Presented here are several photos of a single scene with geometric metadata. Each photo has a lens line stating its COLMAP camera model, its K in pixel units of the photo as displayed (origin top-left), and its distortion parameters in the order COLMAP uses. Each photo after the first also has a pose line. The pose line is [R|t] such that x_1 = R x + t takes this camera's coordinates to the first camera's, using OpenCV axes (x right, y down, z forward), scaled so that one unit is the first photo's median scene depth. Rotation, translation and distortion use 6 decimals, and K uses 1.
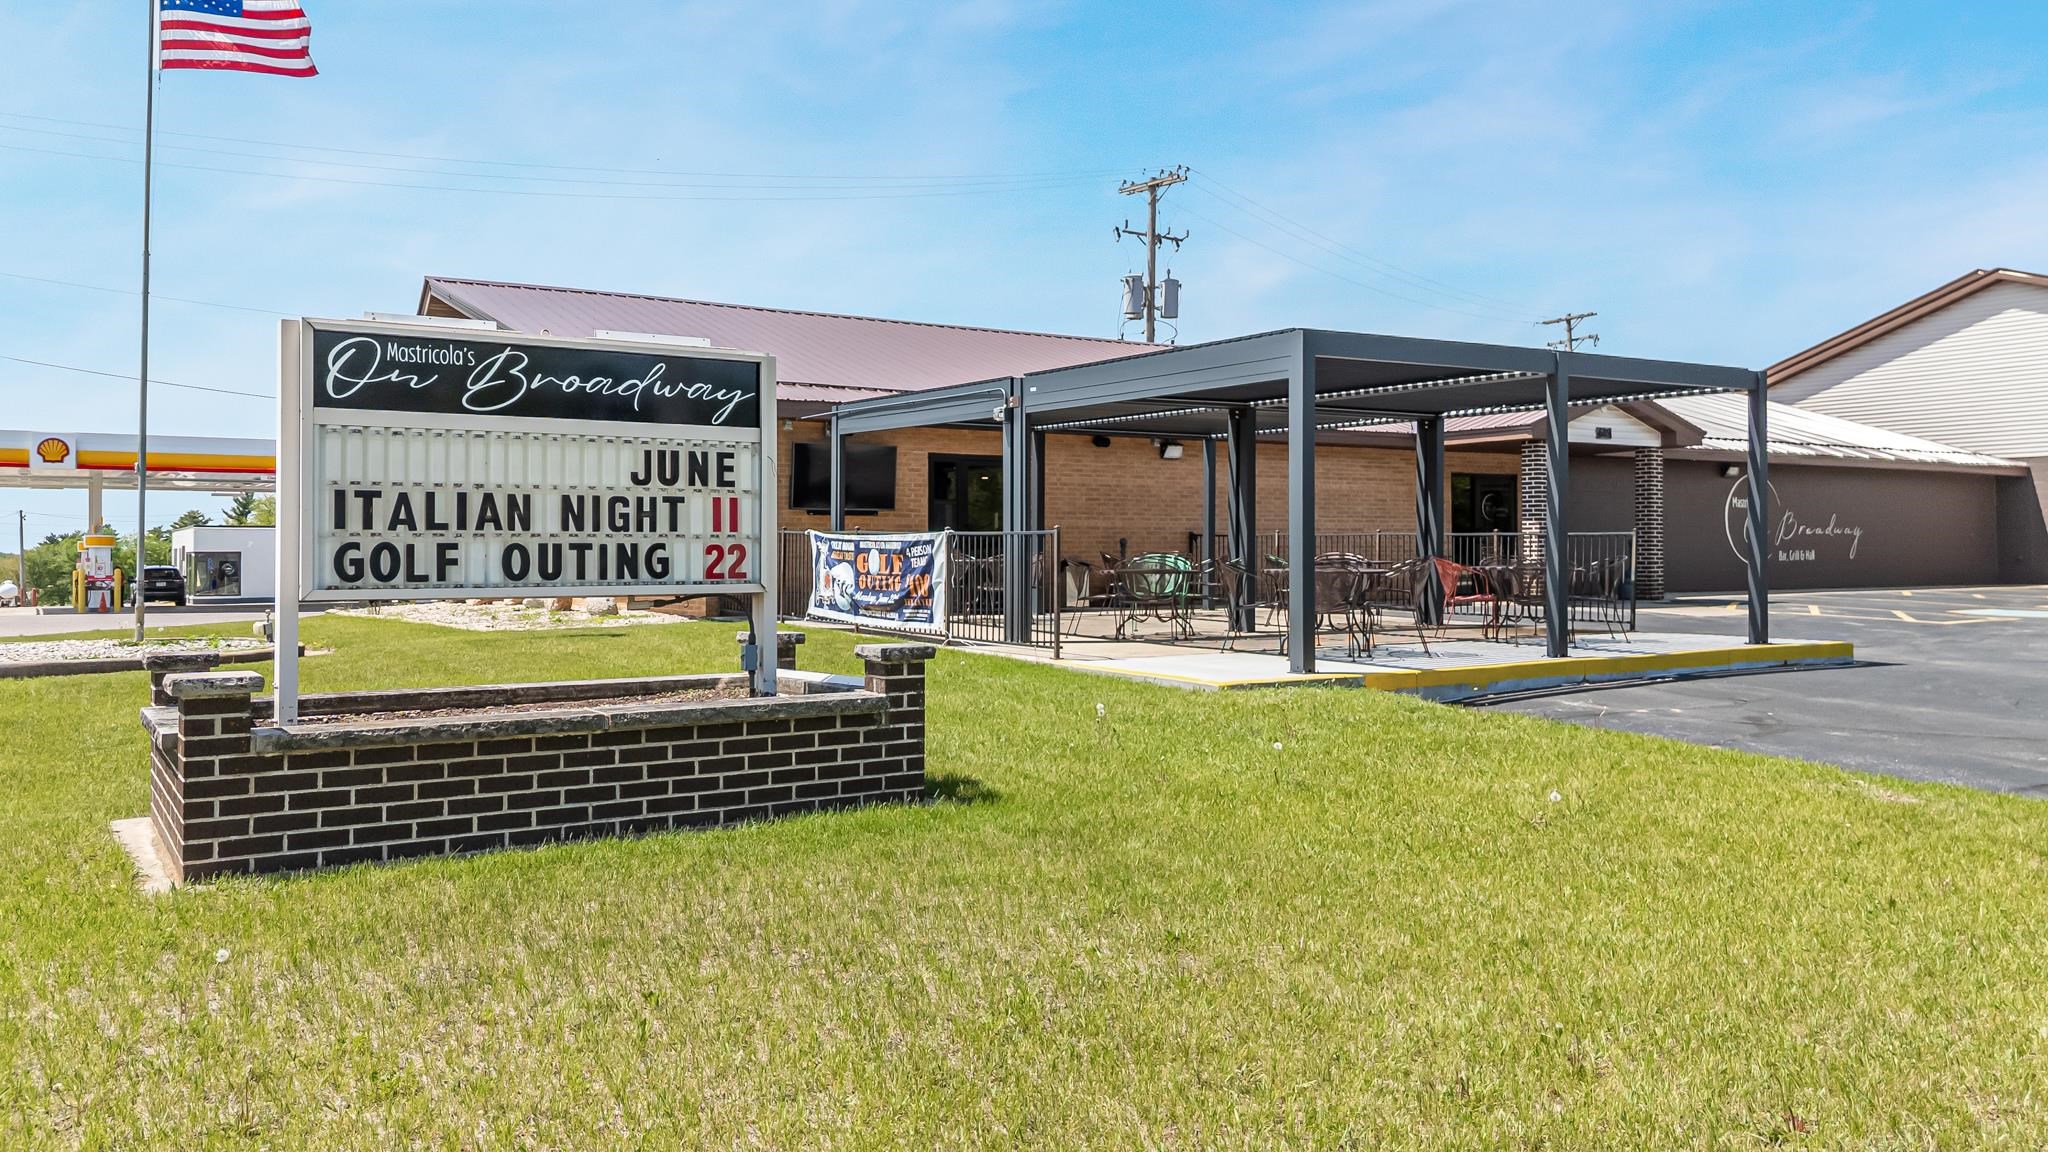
lens RADIAL K [[1543.1, 0, 996.0], [0, 1543.1, 546.5], [0, 0, 1]] dist [0.091068, -0.083292]
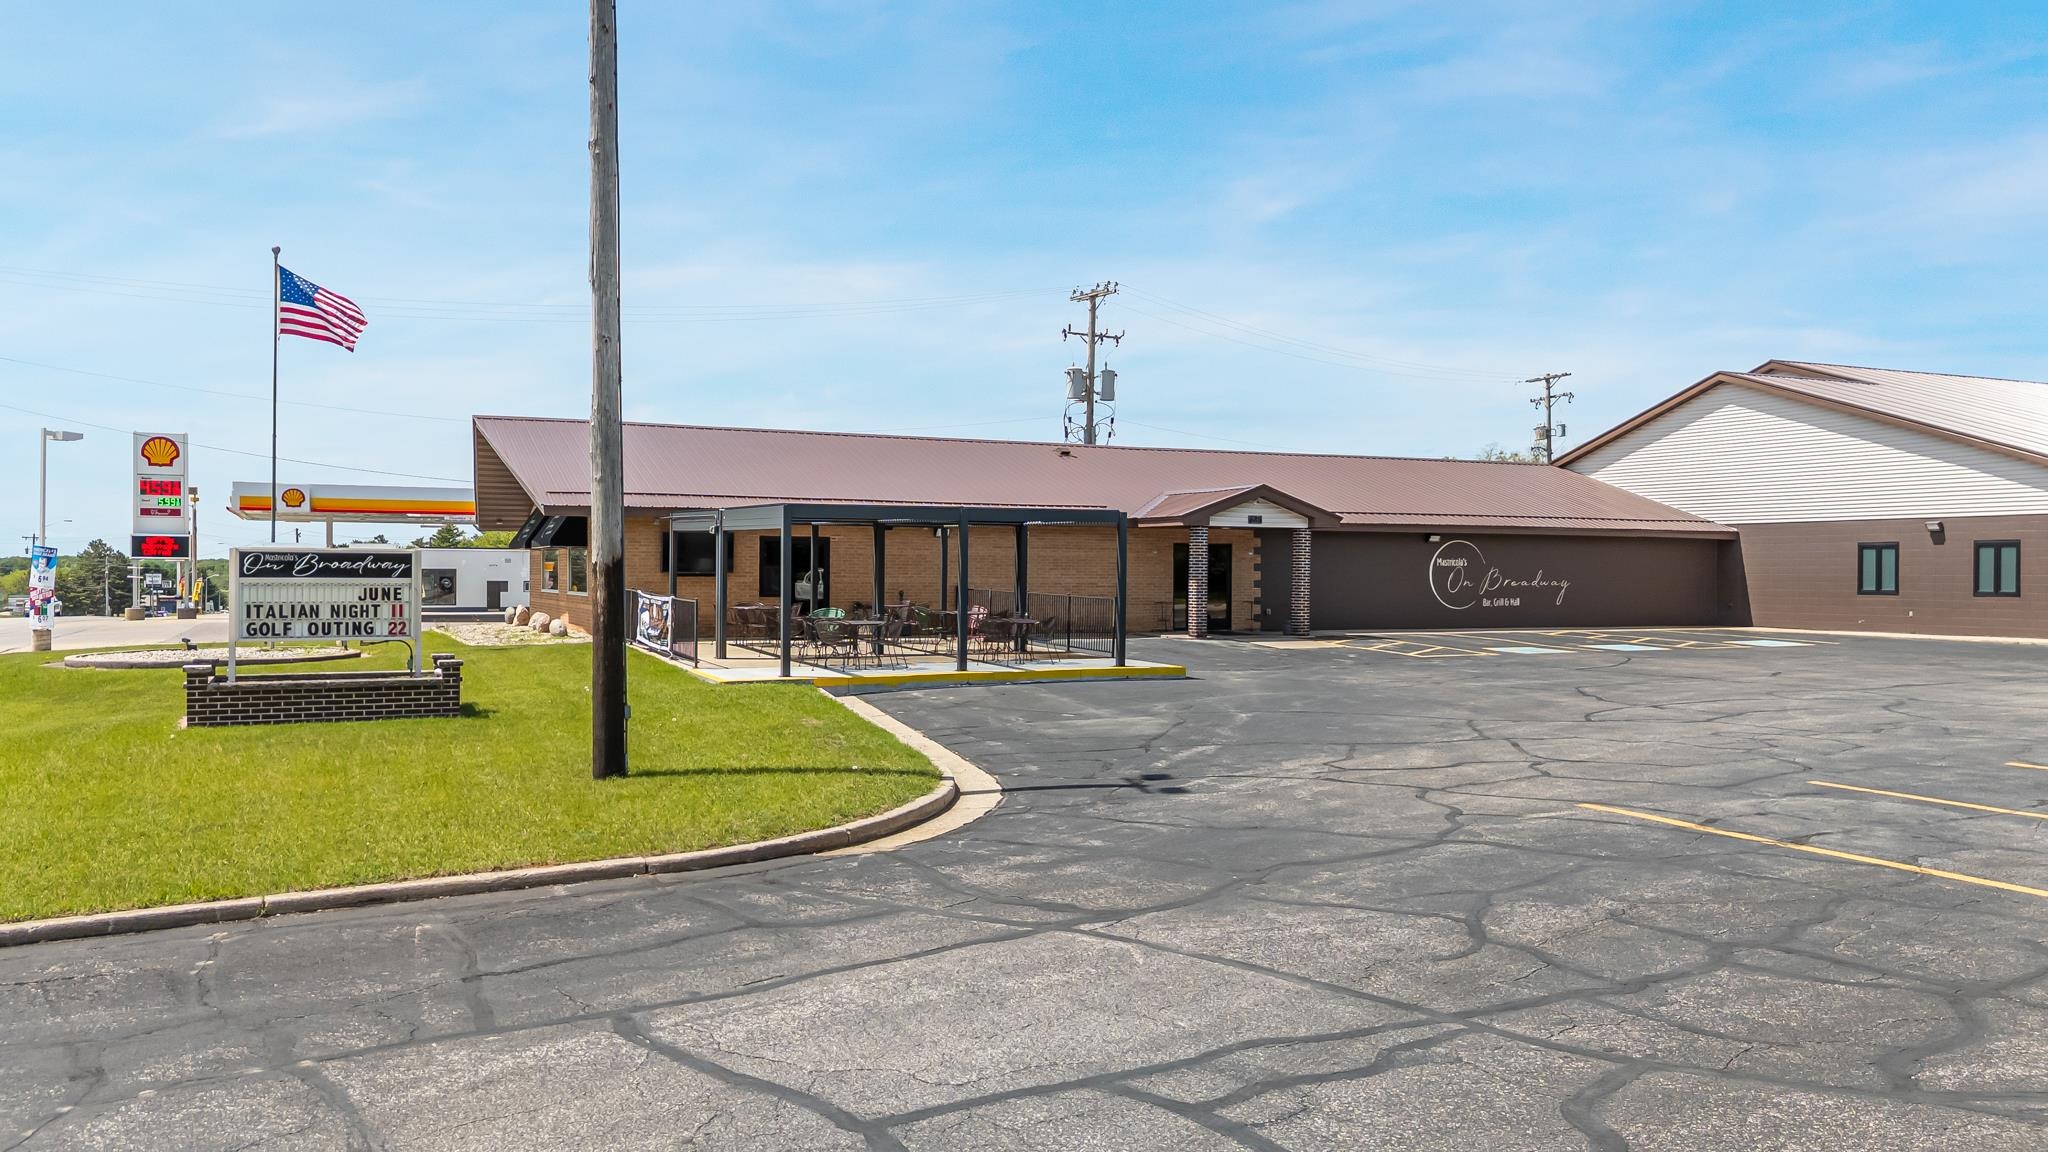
lens RADIAL K [[1543.1, 0, 998.6], [0, 1543.1, 555.3], [0, 0, 1]] dist [0.091068, -0.083292]
pose [[0.990986, 0.008508, -0.133695, 0.557579], [-0.008942, 0.999957, -0.002649, -0.054325], [0.133666, 0.003821, 0.991019, -0.706229]]
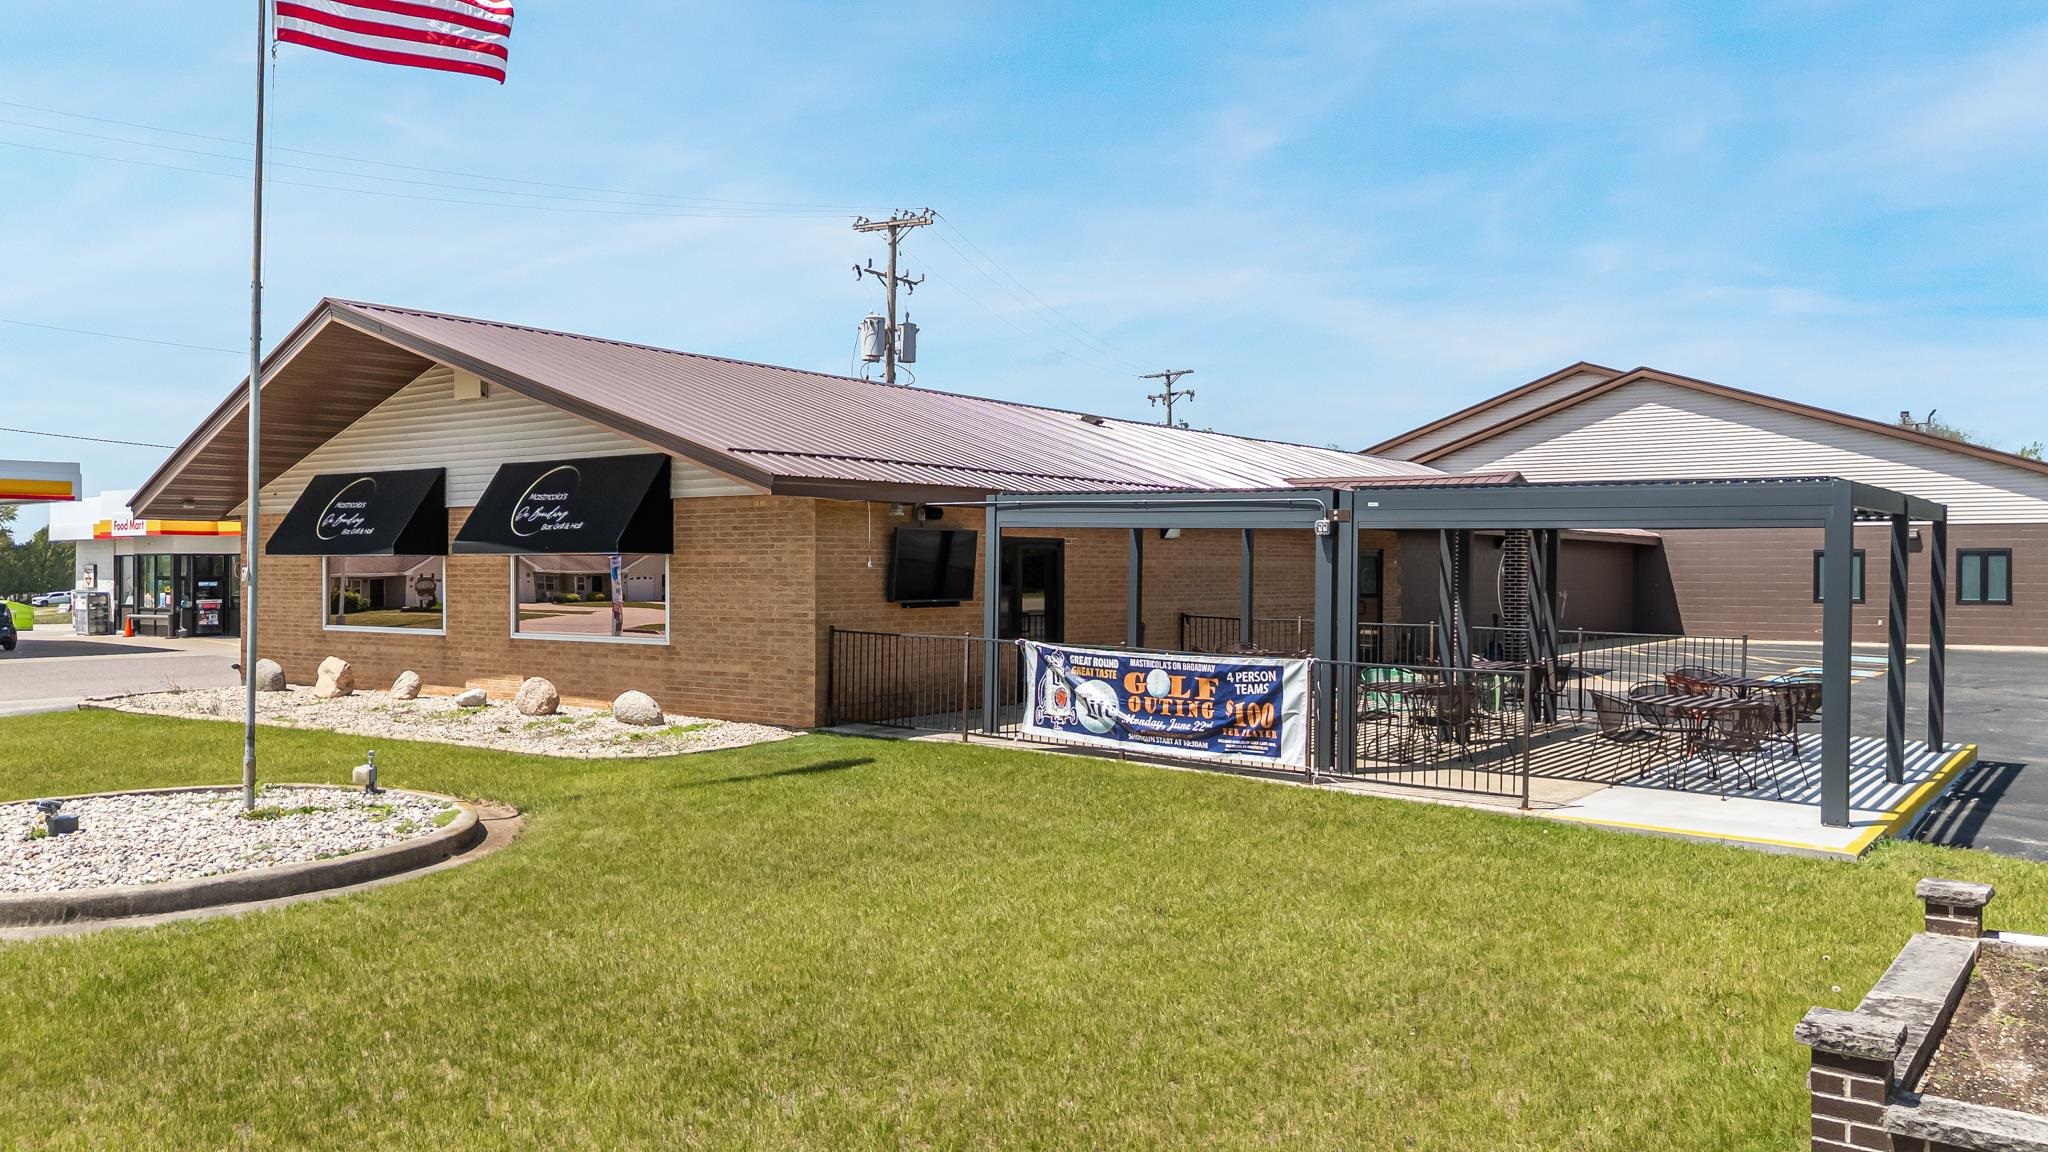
lens RADIAL K [[1543.1, 0, 1006.3], [0, 1543.1, 572.6], [0, 0, 1]] dist [0.091068, -0.083292]
pose [[0.936225, 0.006757, 0.351335, -0.492787], [-0.009151, 0.999945, 0.005151, -0.060215], [-0.351281, -0.008038, 0.936236, 0.187150]]
